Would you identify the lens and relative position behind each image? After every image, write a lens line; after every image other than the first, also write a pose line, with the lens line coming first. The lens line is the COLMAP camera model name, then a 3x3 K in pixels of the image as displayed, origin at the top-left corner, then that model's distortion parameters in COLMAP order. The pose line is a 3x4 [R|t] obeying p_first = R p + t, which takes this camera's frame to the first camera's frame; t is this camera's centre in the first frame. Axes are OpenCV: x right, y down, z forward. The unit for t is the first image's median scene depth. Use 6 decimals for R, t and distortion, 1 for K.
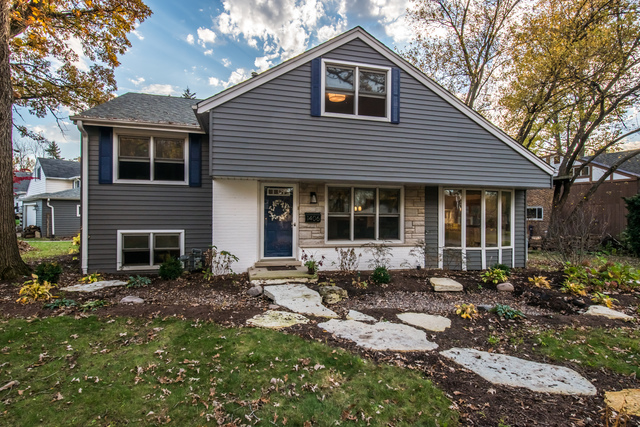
lens RADIAL K [[347.6, 0, 320.6], [0, 347.6, 214.3], [0, 0, 1]] dist [-0.001267, 0.000029]
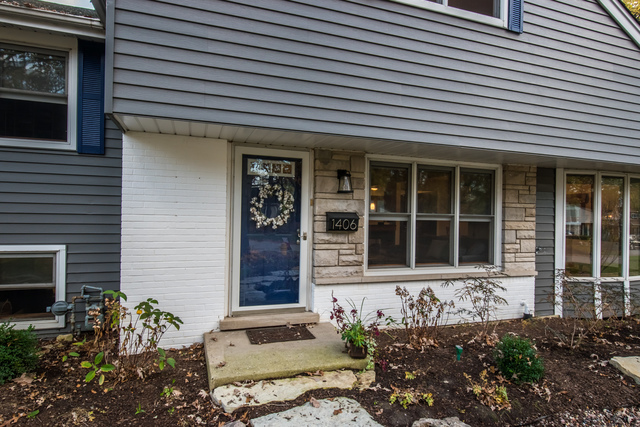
lens RADIAL K [[389.5, 0, 319.3], [0, 389.5, 213.7], [0, 0, 1]] dist [0.002261, -0.001548]
pose [[0.996091, 0.011998, 0.087511, -0.101141], [-0.011954, 0.999928, -0.001036, -0.001721], [-0.087517, -0.000014, 0.996163, 0.461026]]
